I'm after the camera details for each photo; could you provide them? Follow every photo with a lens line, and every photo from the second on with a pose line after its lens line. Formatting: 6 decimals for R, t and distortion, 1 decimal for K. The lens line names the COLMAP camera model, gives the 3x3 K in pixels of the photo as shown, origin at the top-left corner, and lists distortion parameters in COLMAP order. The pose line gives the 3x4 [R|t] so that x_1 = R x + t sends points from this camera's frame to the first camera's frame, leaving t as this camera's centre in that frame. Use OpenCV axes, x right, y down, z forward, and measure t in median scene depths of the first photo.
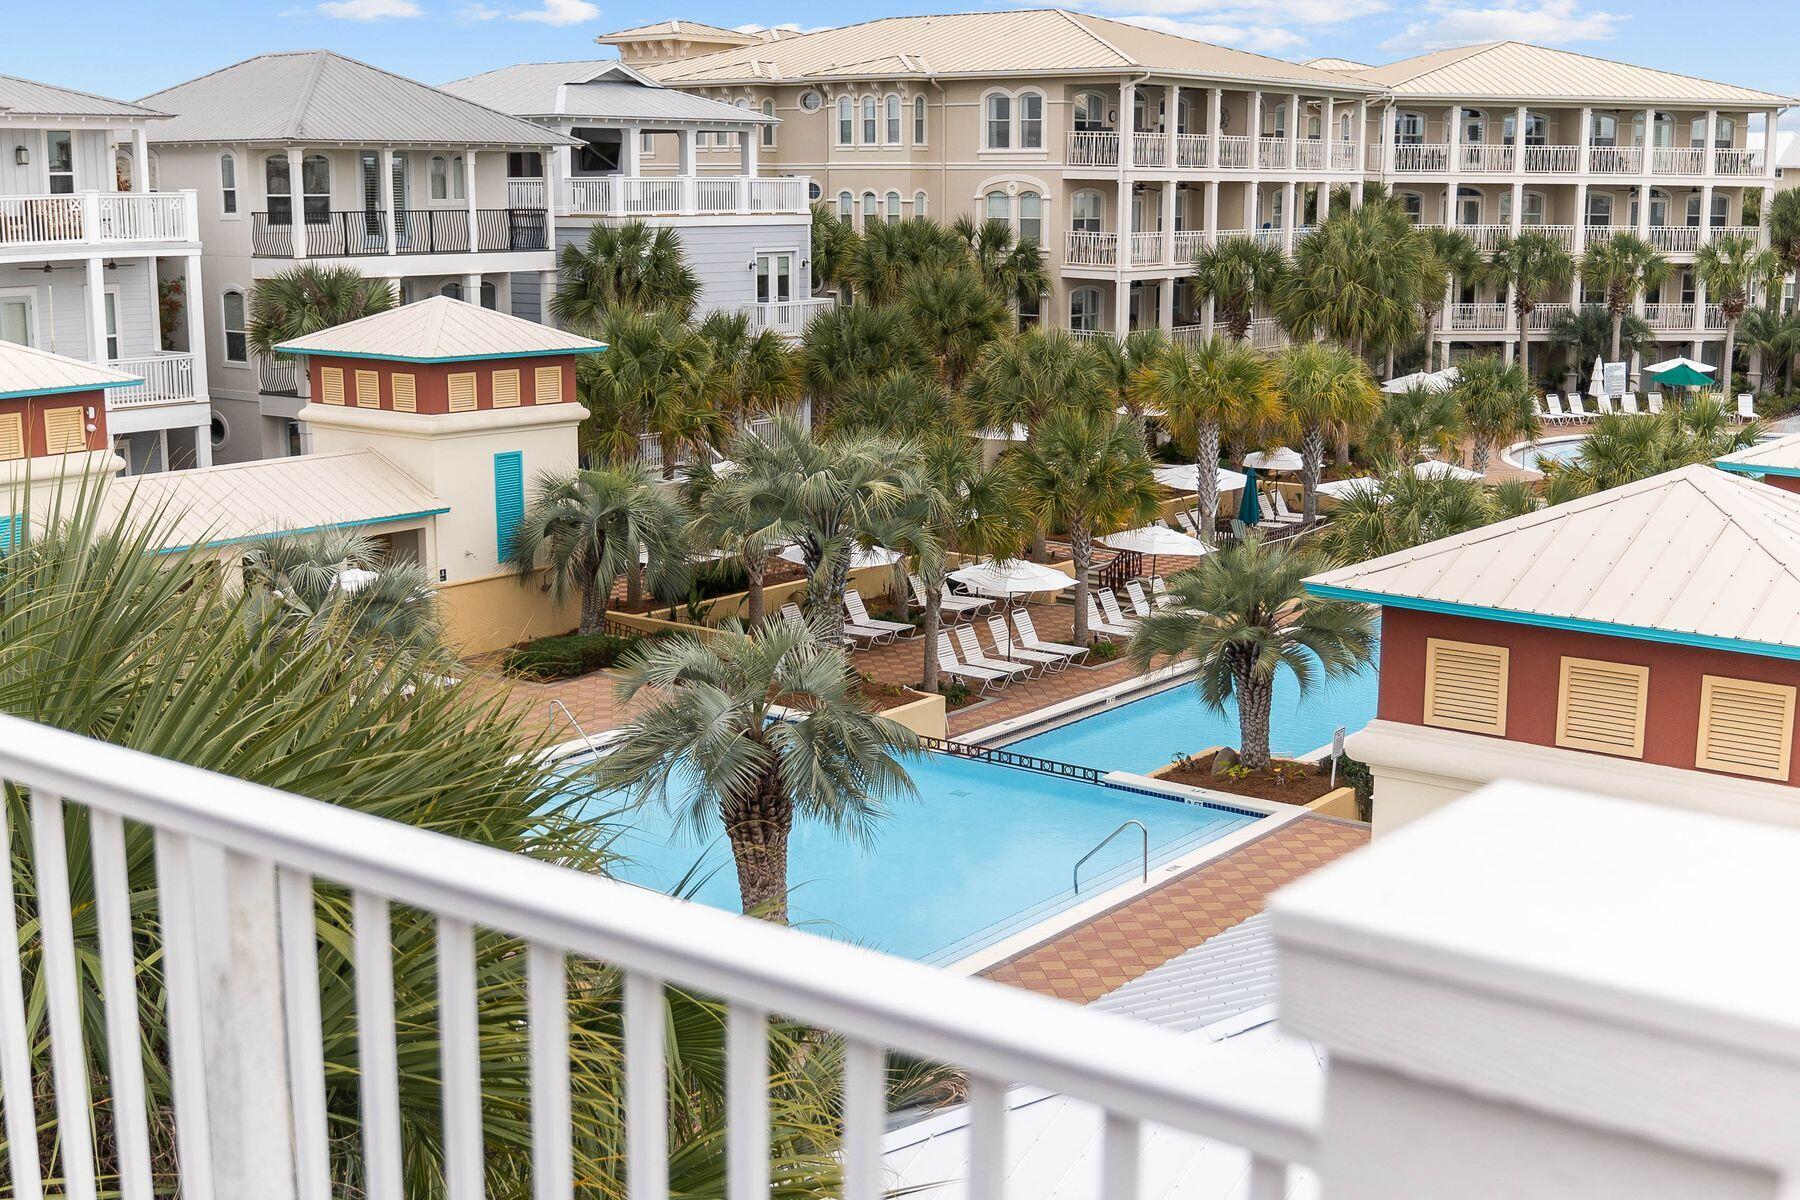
lens RADIAL K [[2205.4, 0, 916.9], [0, 2205.4, 605.0], [0, 0, 1]] dist [-0.050273, 0.000000]
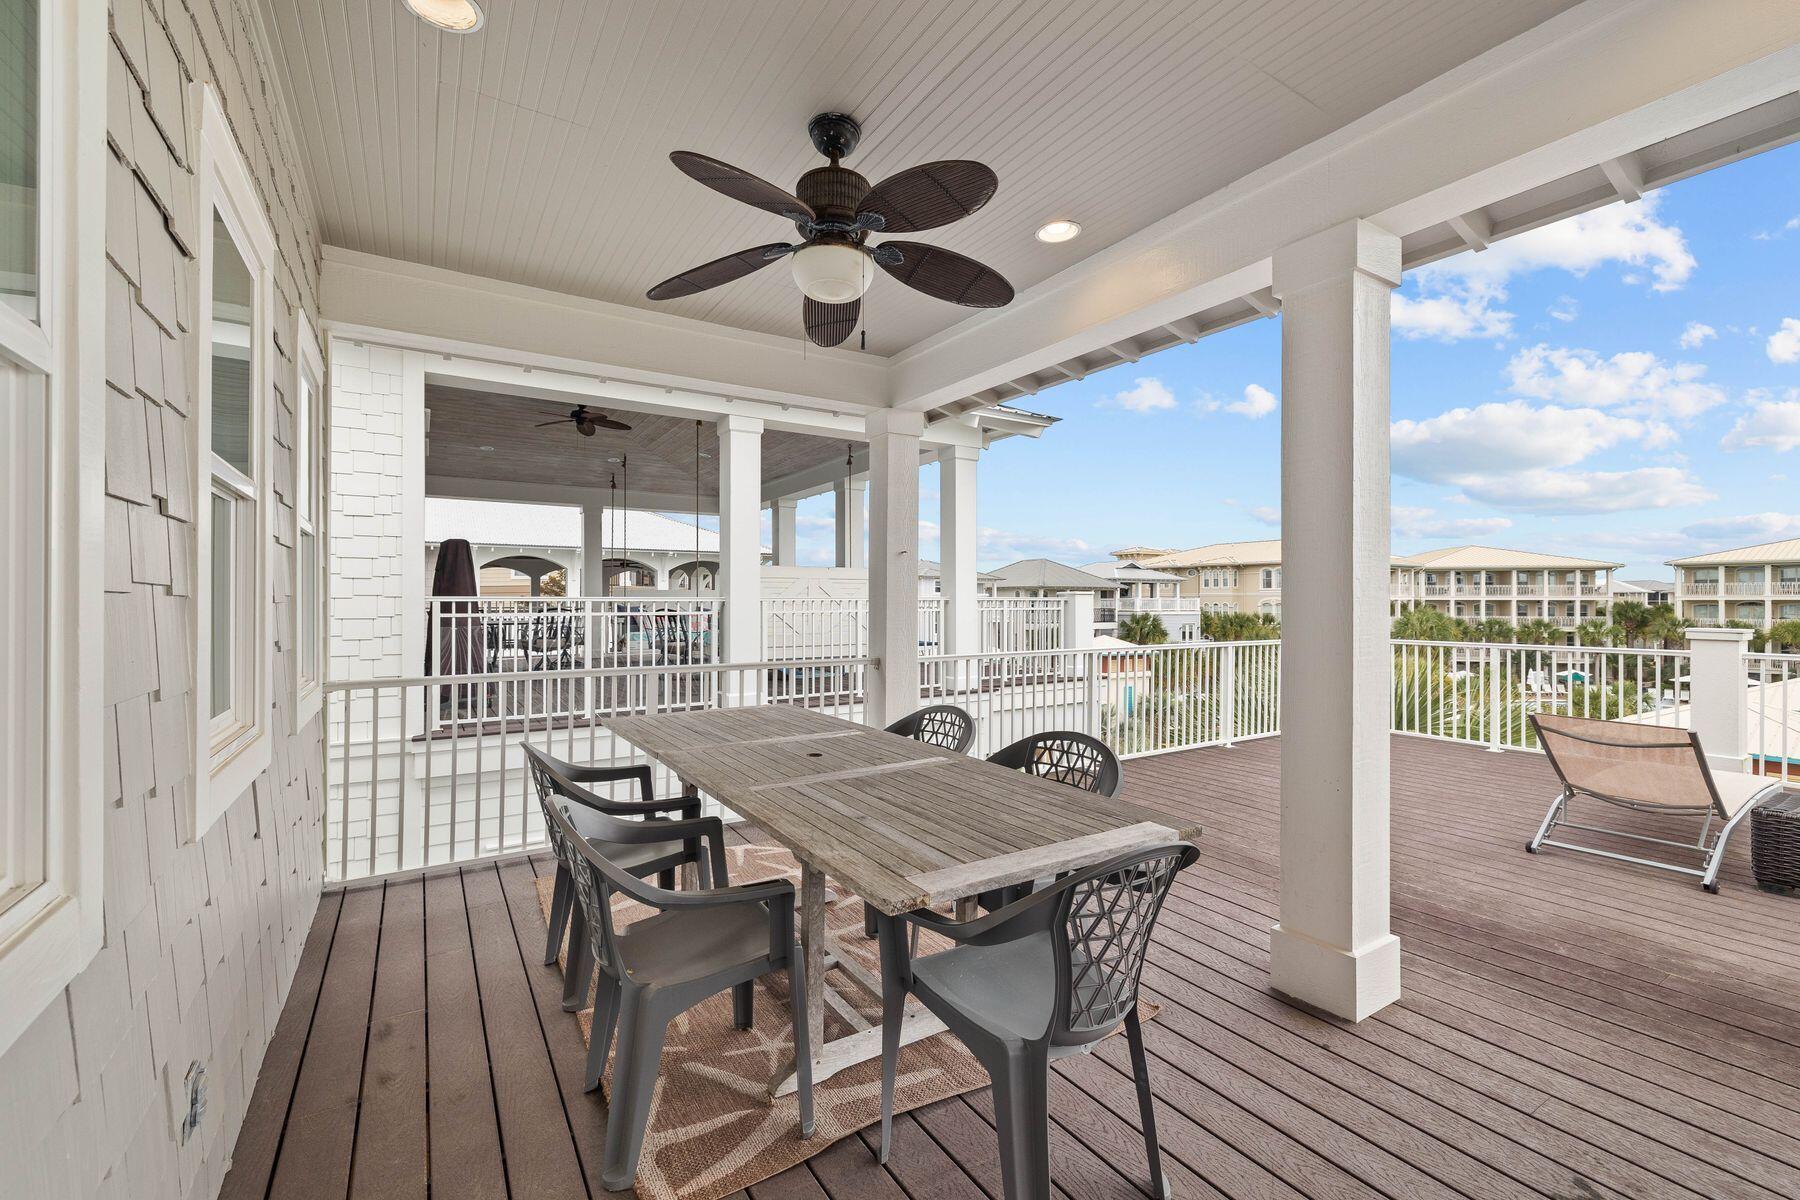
lens RADIAL K [[756.1, 0, 890.7], [0, 756.1, 598.4], [0, 0, 1]] dist [0.000480, 0.000368]
pose [[0.934896, -0.003456, -0.354904, -0.071644], [-0.065476, 0.981110, -0.182031, 0.013754], [0.348829, 0.193418, 0.917010, -0.057436]]
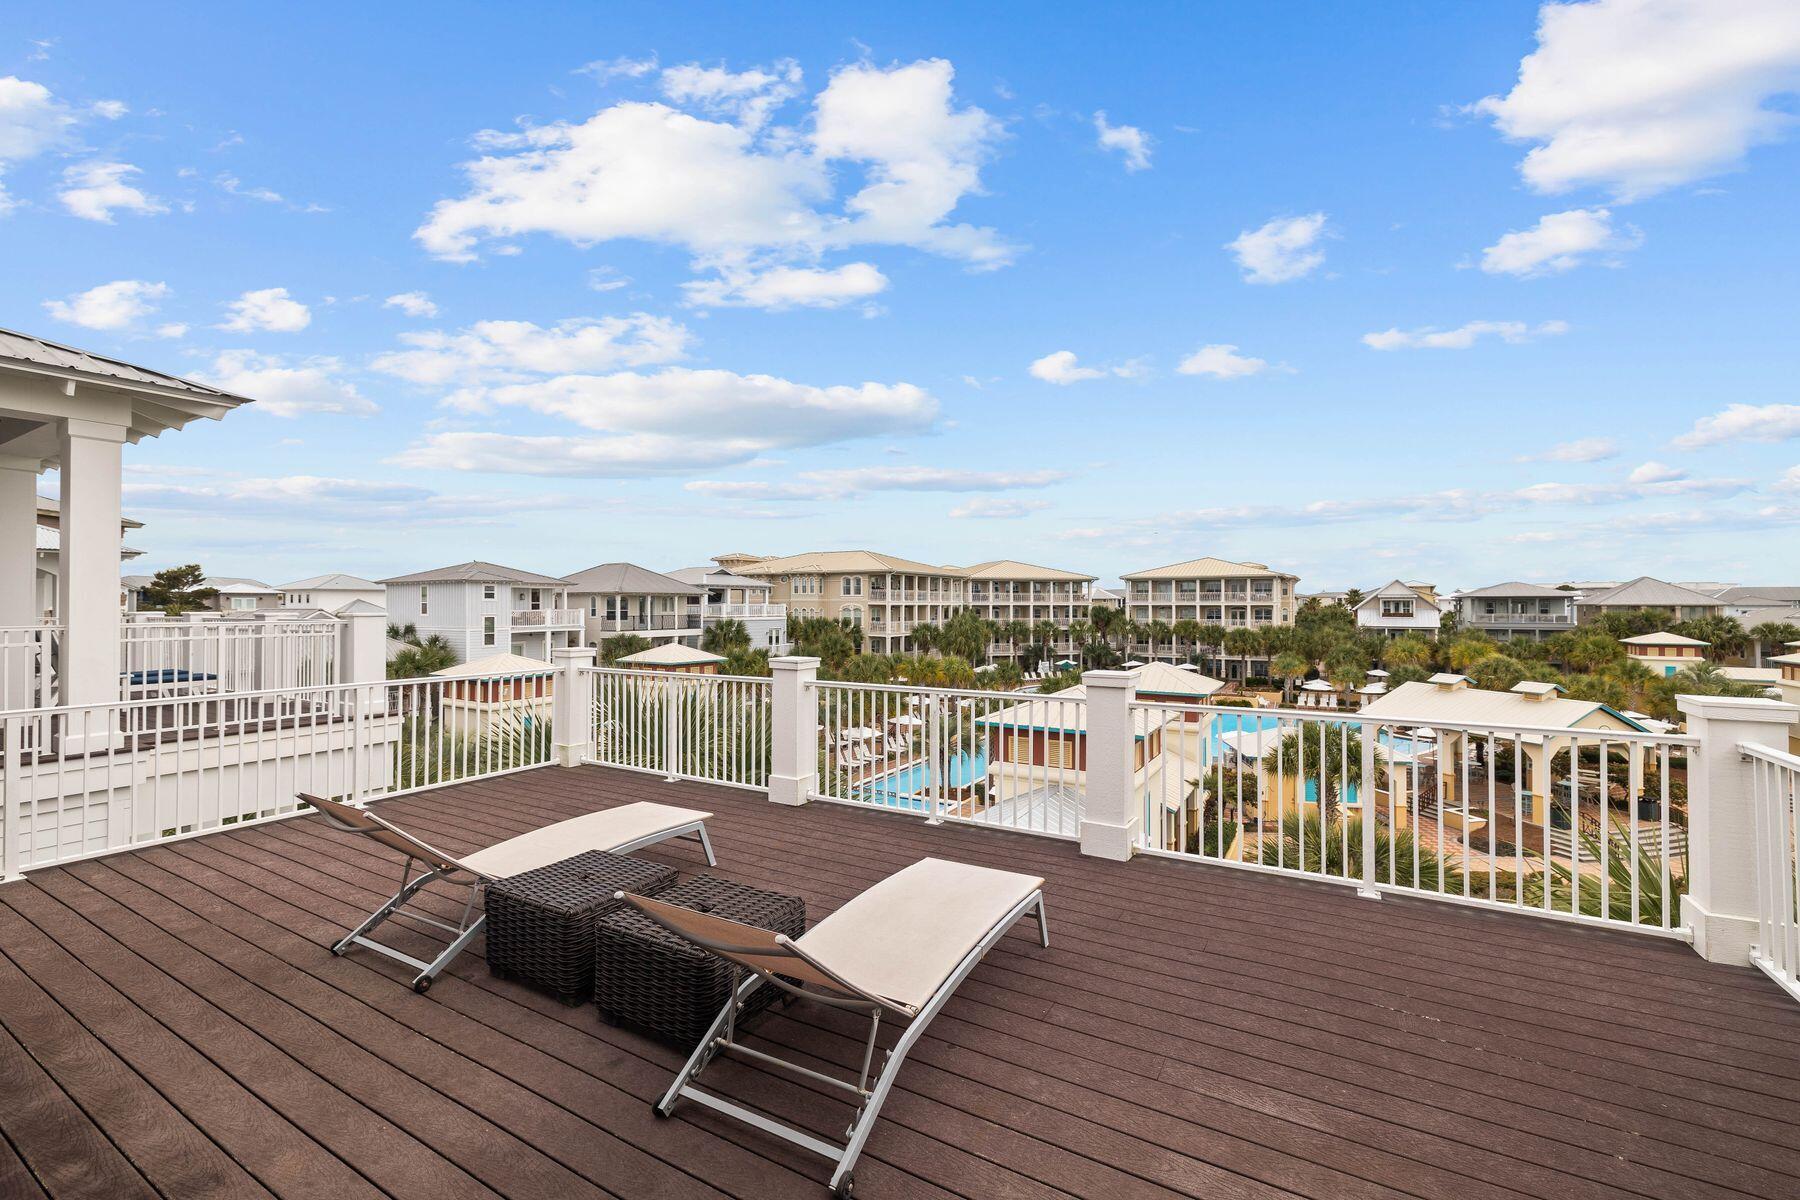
lens RADIAL K [[756.1, 0, 894.2], [0, 756.1, 602.7], [0, 0, 1]] dist [0.000480, 0.000368]
pose [[0.993459, -0.002993, 0.114147, -0.018241], [0.024878, 0.981316, -0.190790, 0.007311], [-0.111443, 0.192382, 0.974972, -0.039642]]
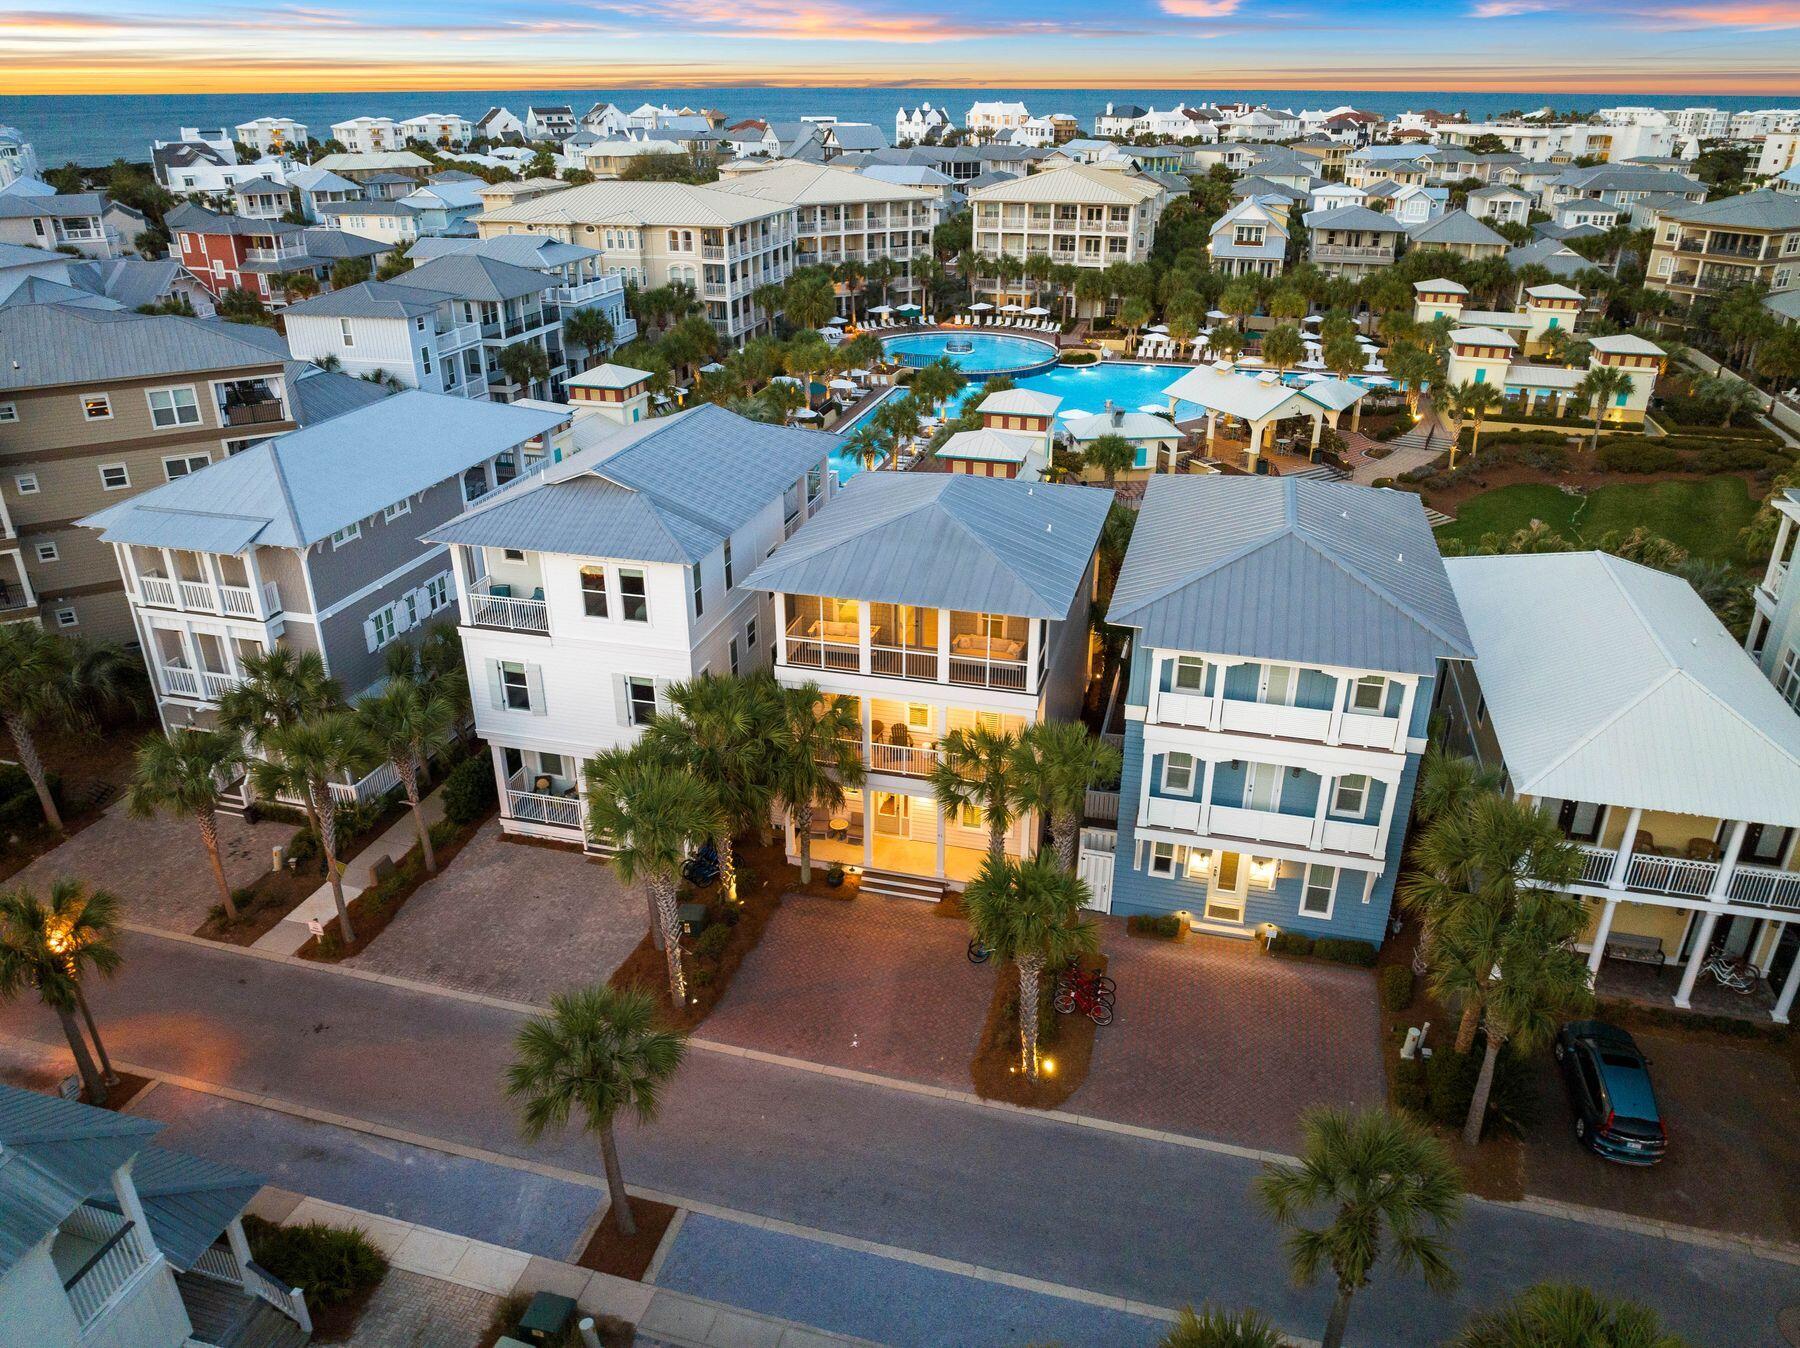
lens RADIAL K [[1243.8, 0, 896.3], [0, 1243.8, 673.8], [0, 0, 1]] dist [-0.000973, -0.000296]
pose [[0.927739, -0.162155, 0.336164, -0.311178], [0.074369, 0.962942, 0.259252, -0.086025], [-0.365746, -0.215519, 0.905418, -0.595109]]
